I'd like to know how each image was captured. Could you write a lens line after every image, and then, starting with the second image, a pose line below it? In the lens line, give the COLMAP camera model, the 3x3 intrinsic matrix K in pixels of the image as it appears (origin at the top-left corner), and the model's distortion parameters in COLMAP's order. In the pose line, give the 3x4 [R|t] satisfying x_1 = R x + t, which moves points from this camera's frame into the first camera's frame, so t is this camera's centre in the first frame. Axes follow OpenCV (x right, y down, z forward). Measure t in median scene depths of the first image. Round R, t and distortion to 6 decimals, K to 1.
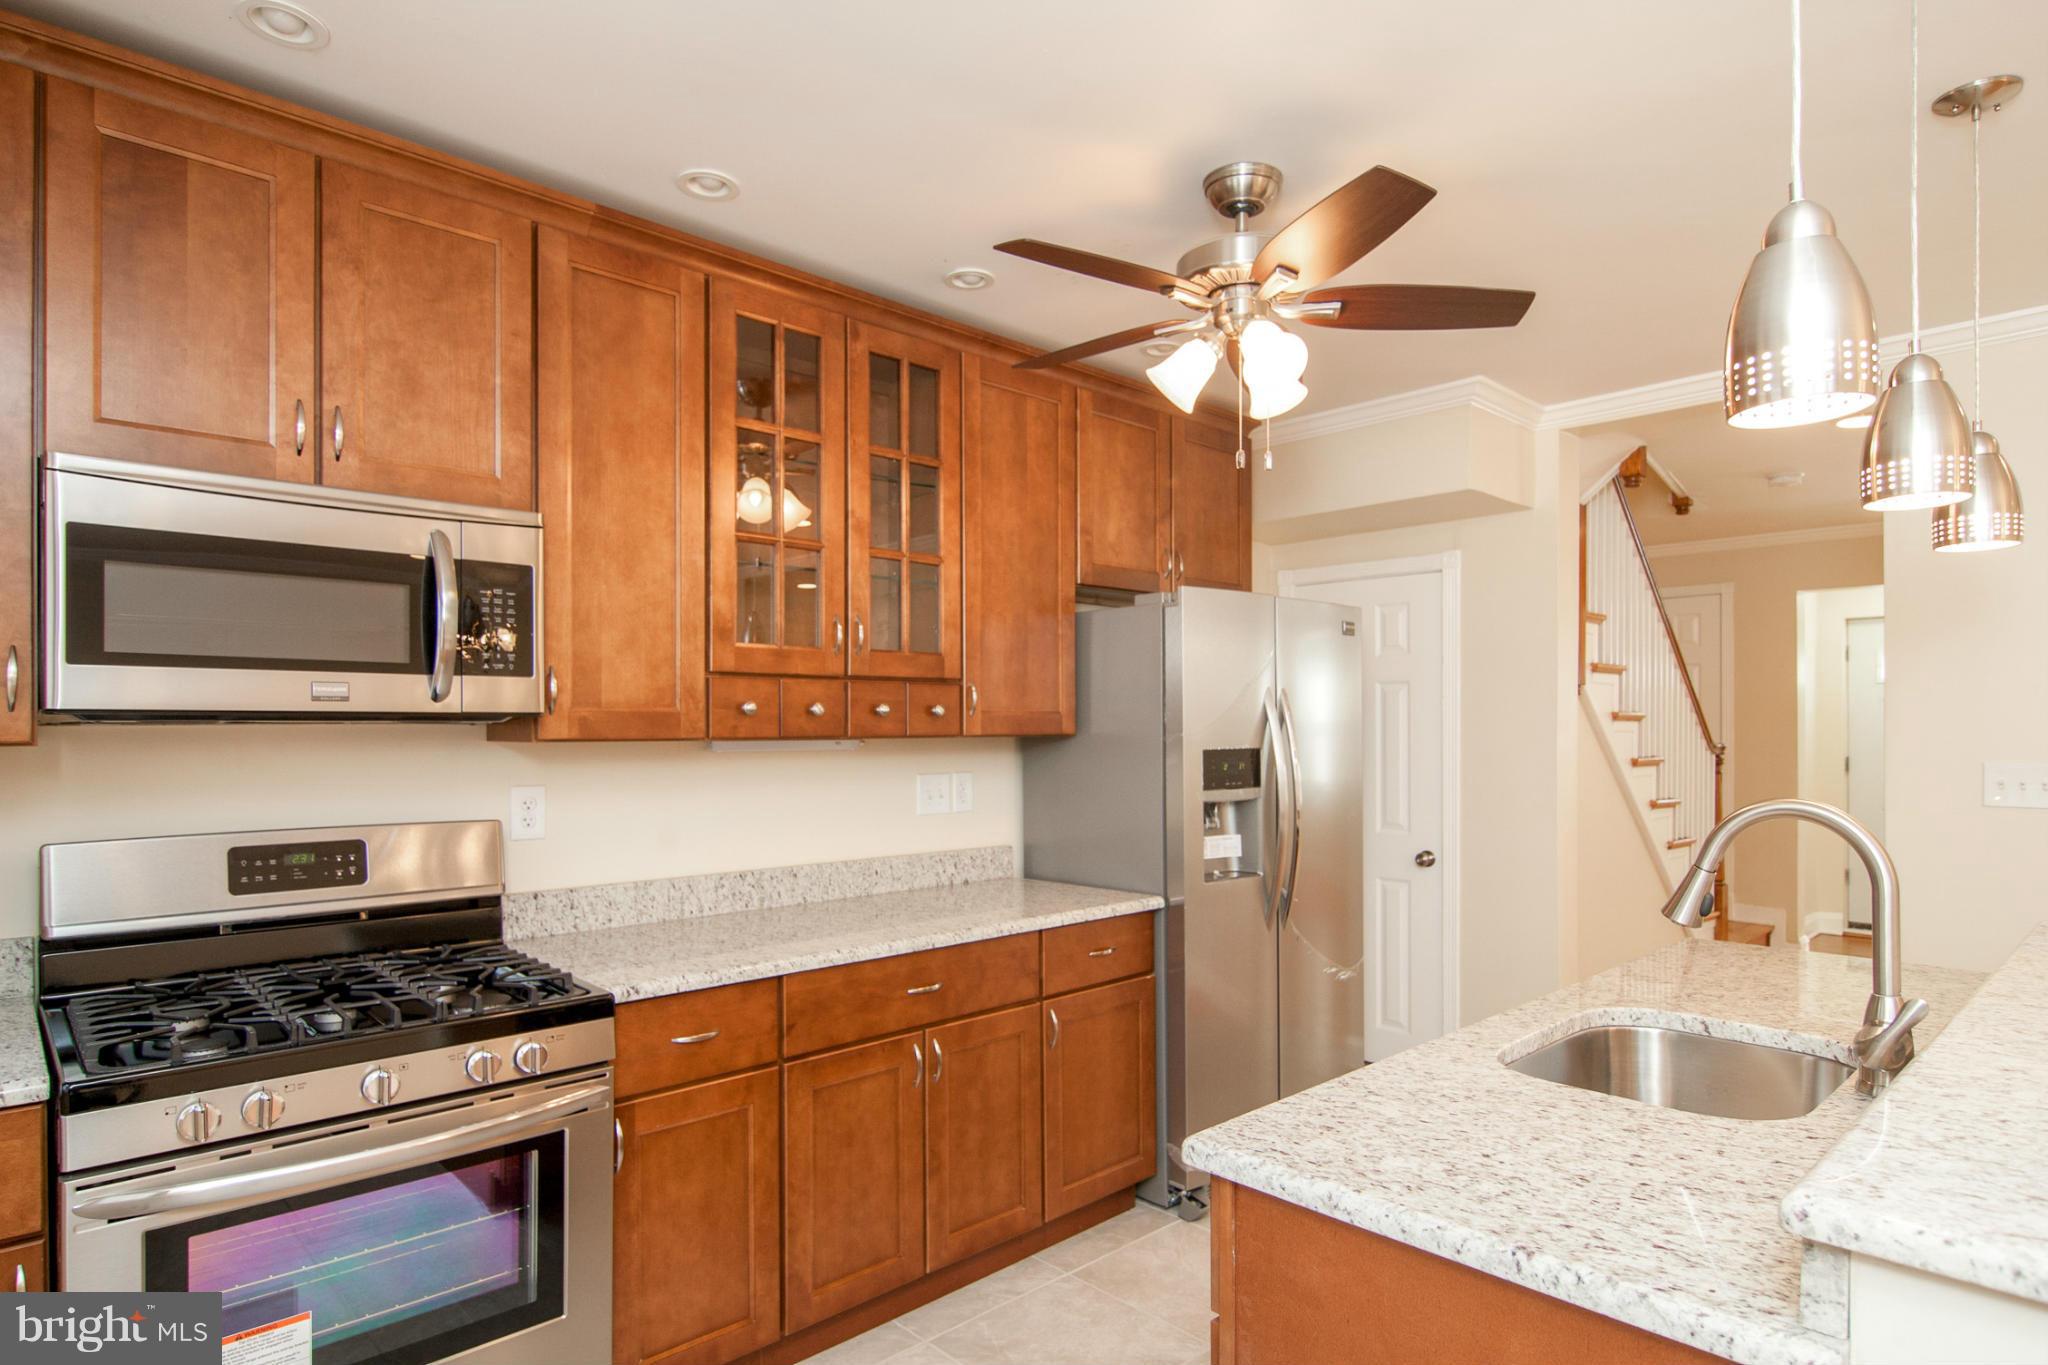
lens RADIAL K [[1116.3, 0, 1016.6], [0, 1116.3, 728.3], [0, 0, 1]] dist [-0.005444, -0.001507]
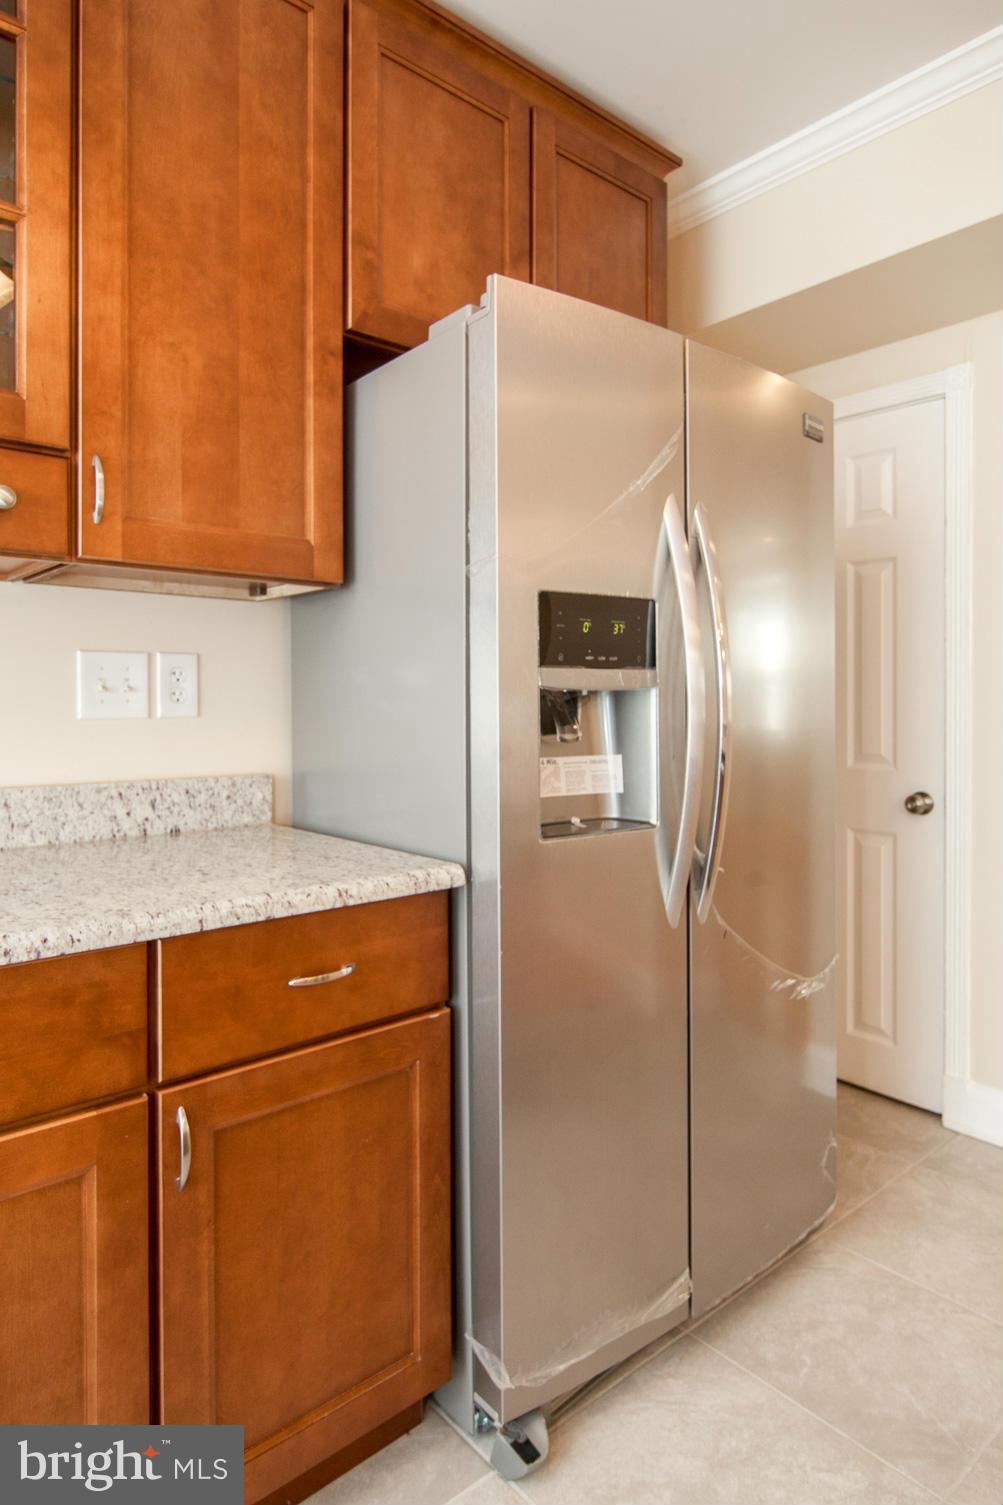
lens RADIAL K [[893.7, 0, 482.7], [0, 893.7, 699.3], [0, 0, 1]] dist [-0.002089, -0.001079]
pose [[0.998607, 0.003479, -0.052656, 0.189521], [-0.003542, 0.999993, -0.001112, 0.083557], [0.052652, 0.001297, 0.998612, 0.665923]]
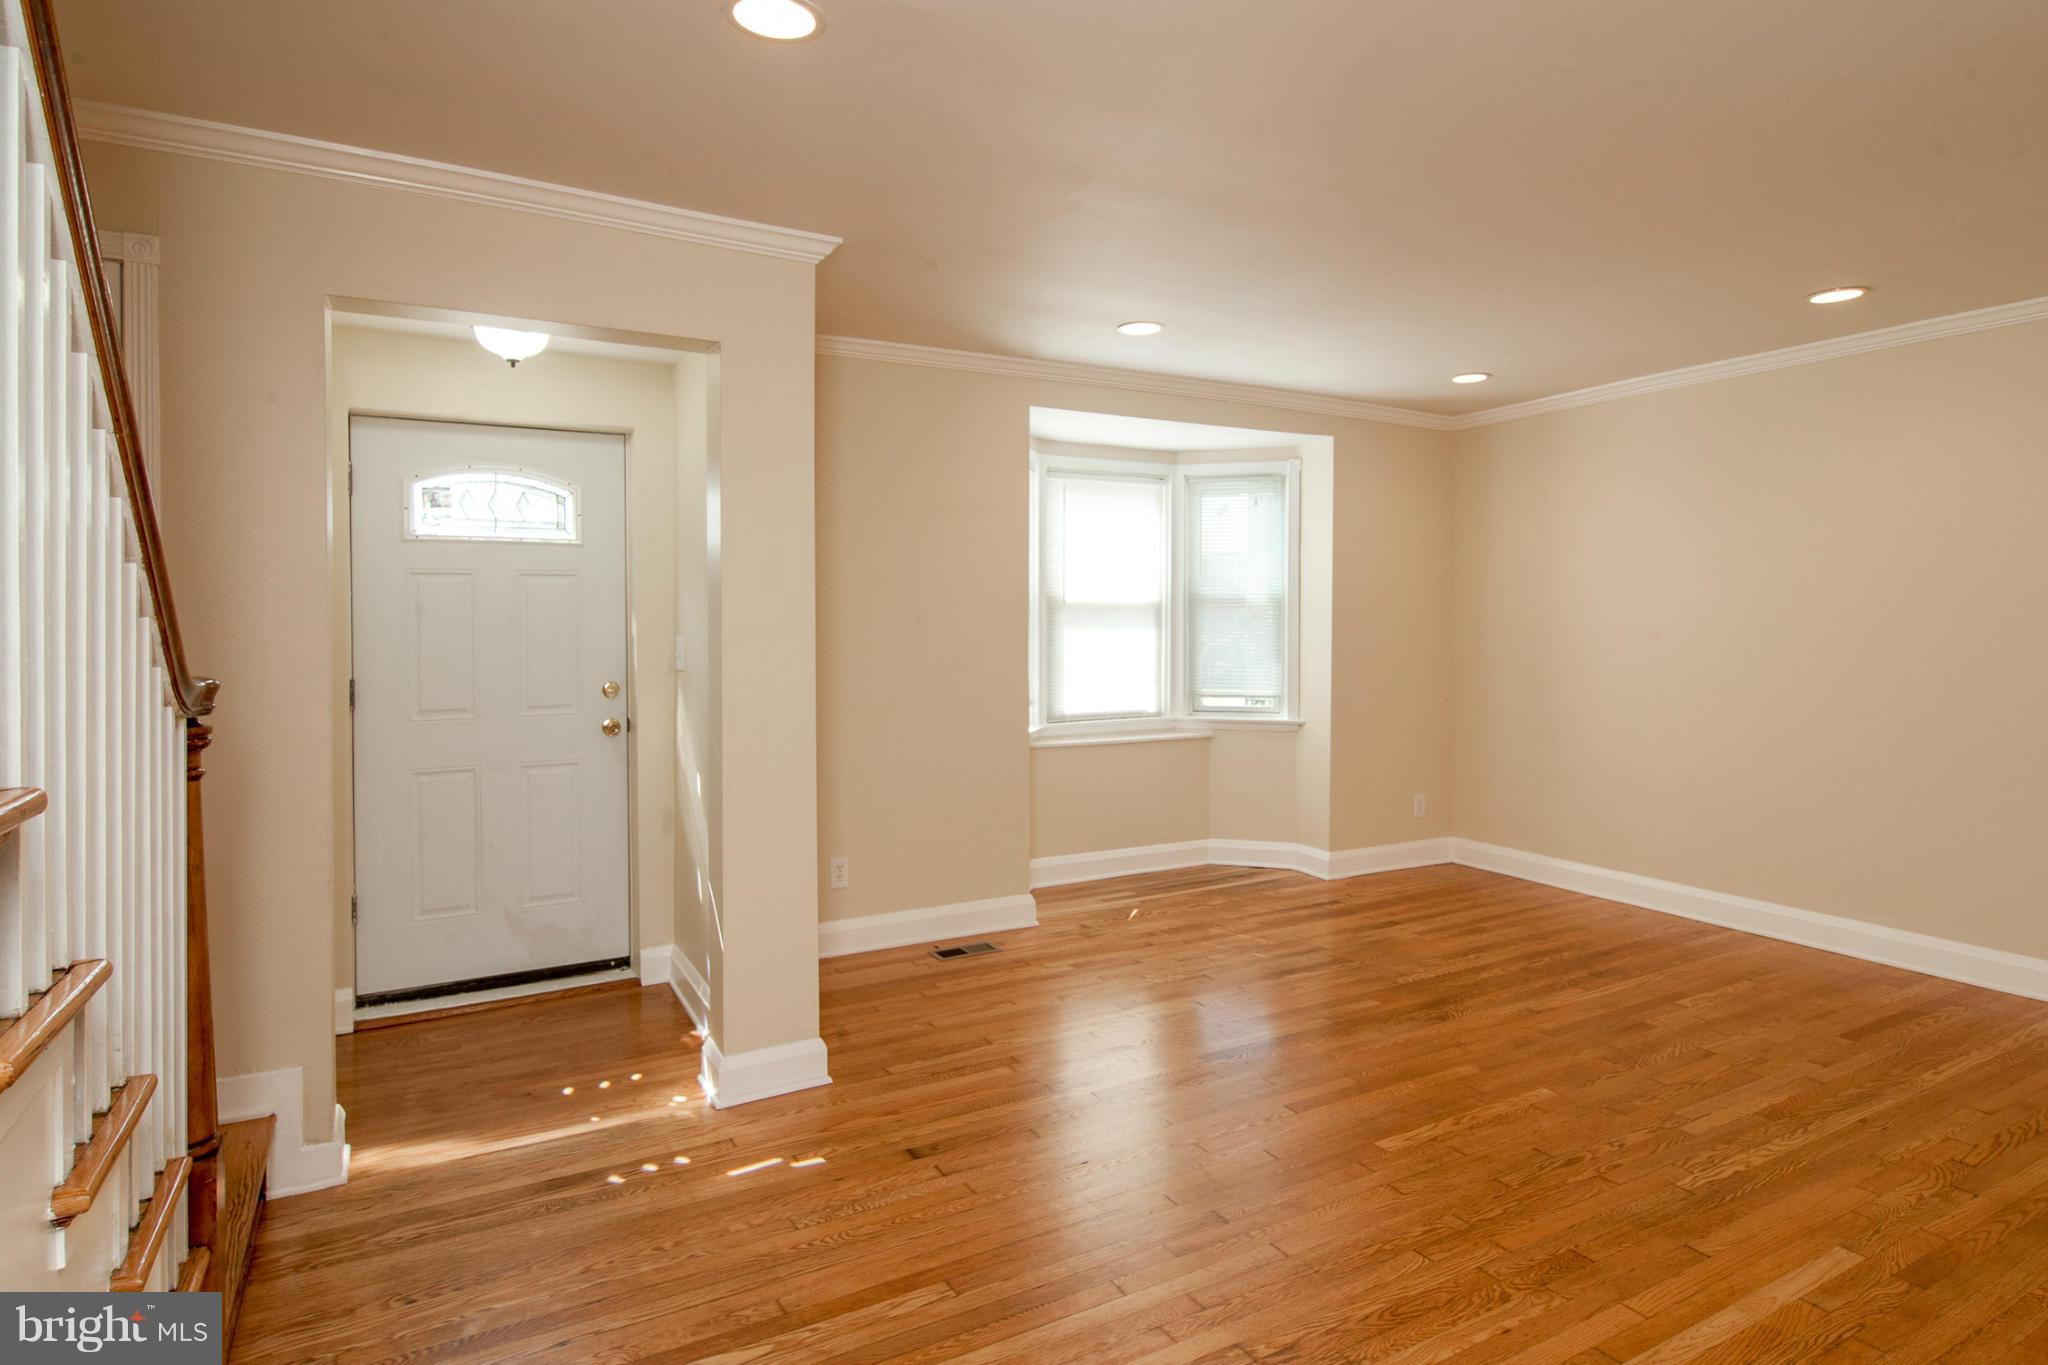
lens RADIAL K [[1101.3, 0, 1016.3], [0, 1101.3, 657.0], [0, 0, 1]] dist [-0.002611, -0.001356]
pose [[0.237516, -0.029280, 0.970942, 0.864470], [-0.001402, 0.999534, 0.030486, -0.000545], [-0.971383, -0.008602, 0.237365, 1.554447]]
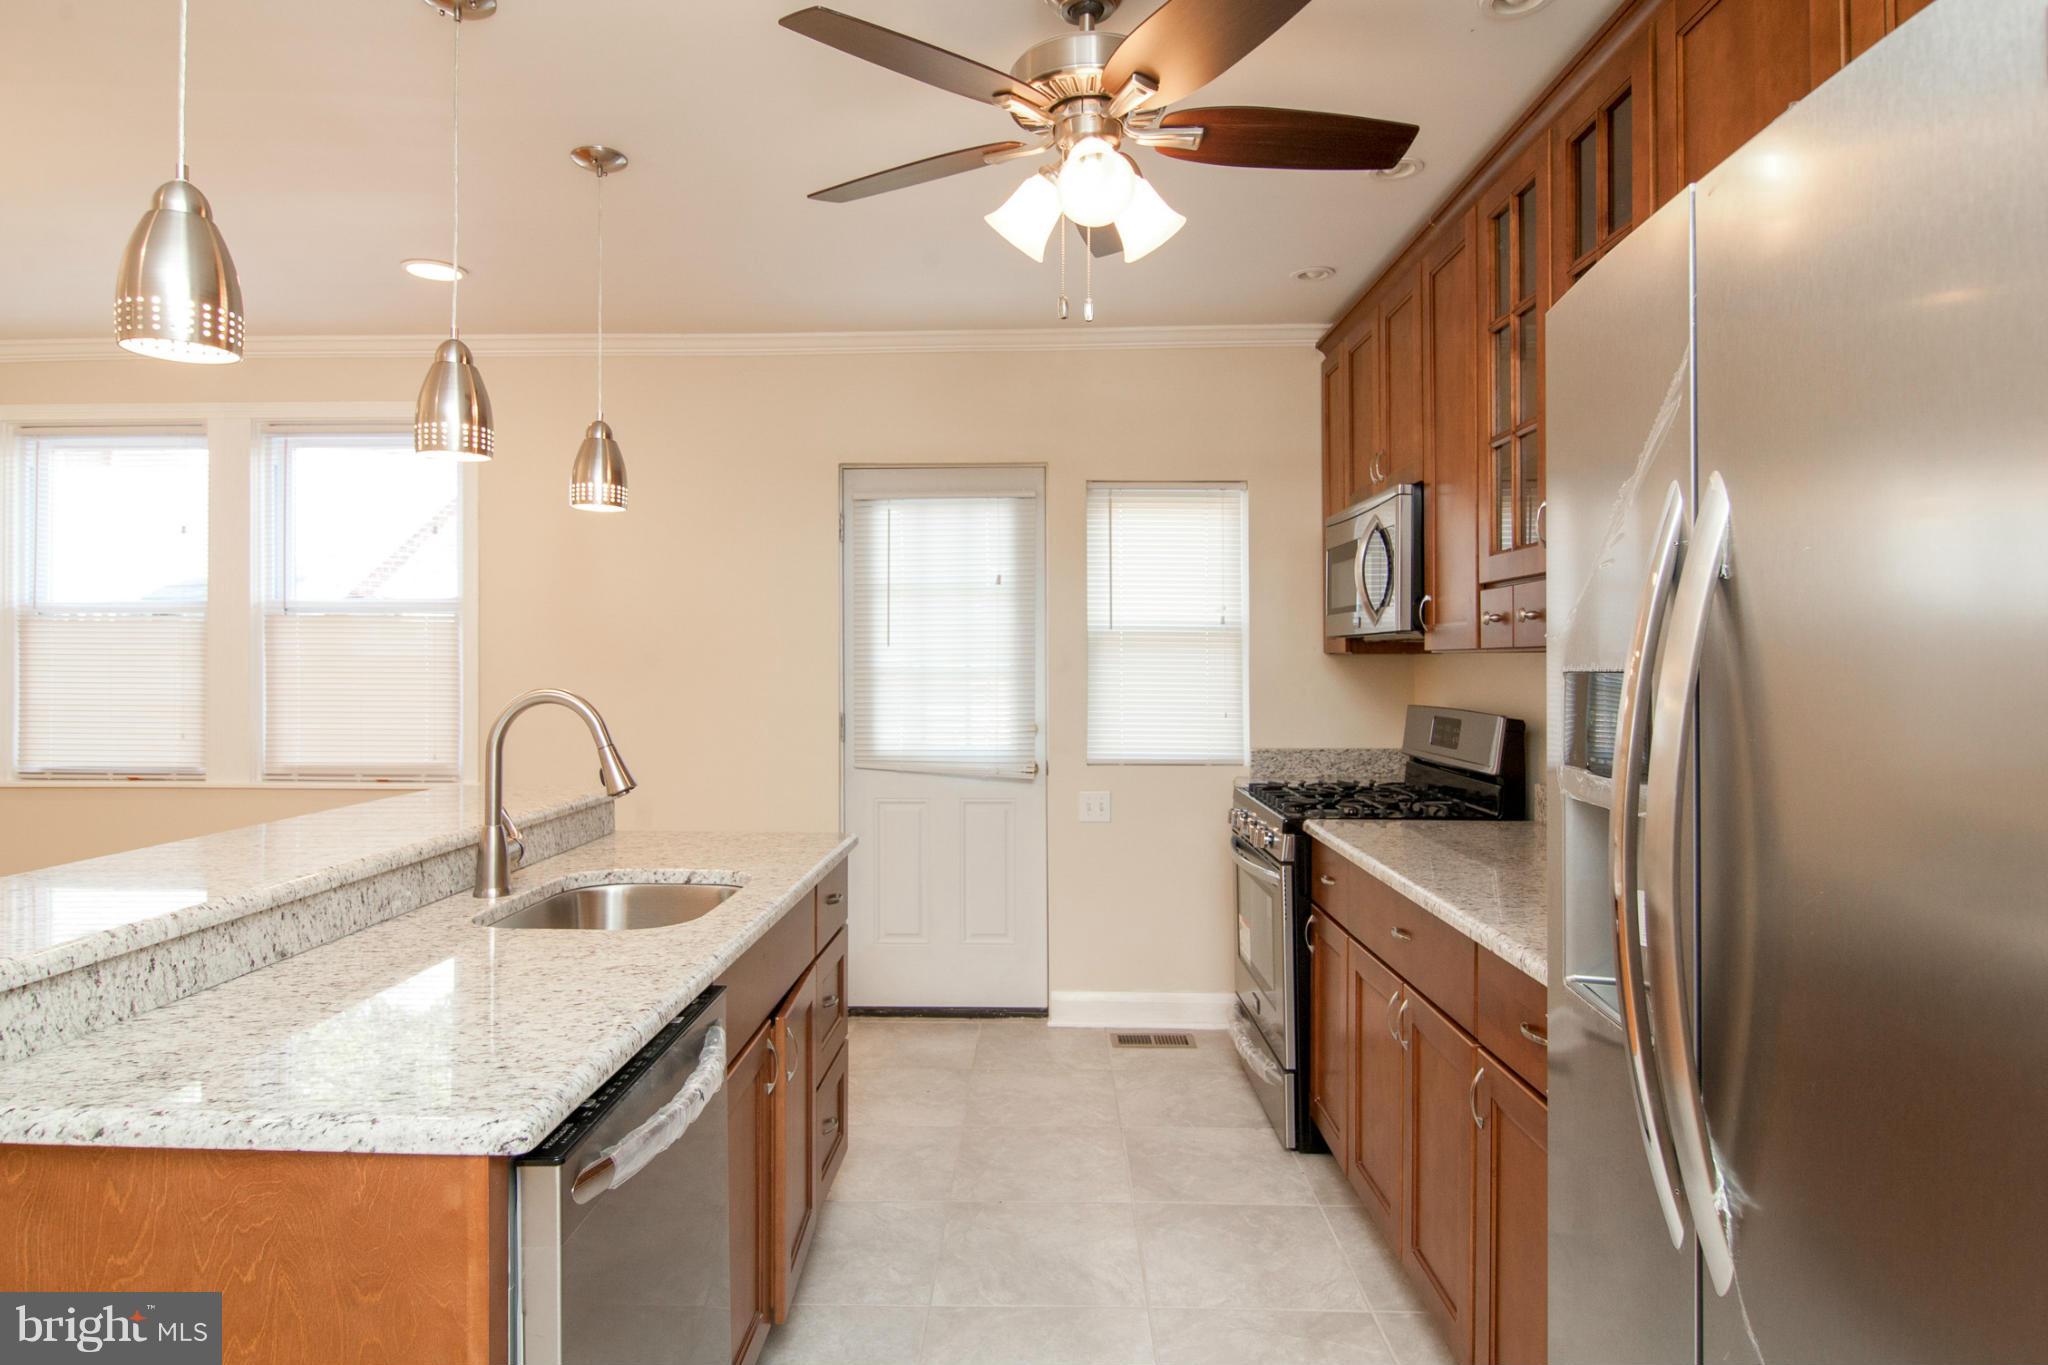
lens RADIAL K [[1132.6, 0, 1016.5], [0, 1132.6, 655.5], [0, 0, 1]] dist [-0.003271, -0.001747]
pose [[-0.699481, -0.002633, -0.714647, 0.727372], [-0.000470, 0.999995, -0.003224, 0.017697], [0.714651, -0.001919, -0.699478, 1.340652]]
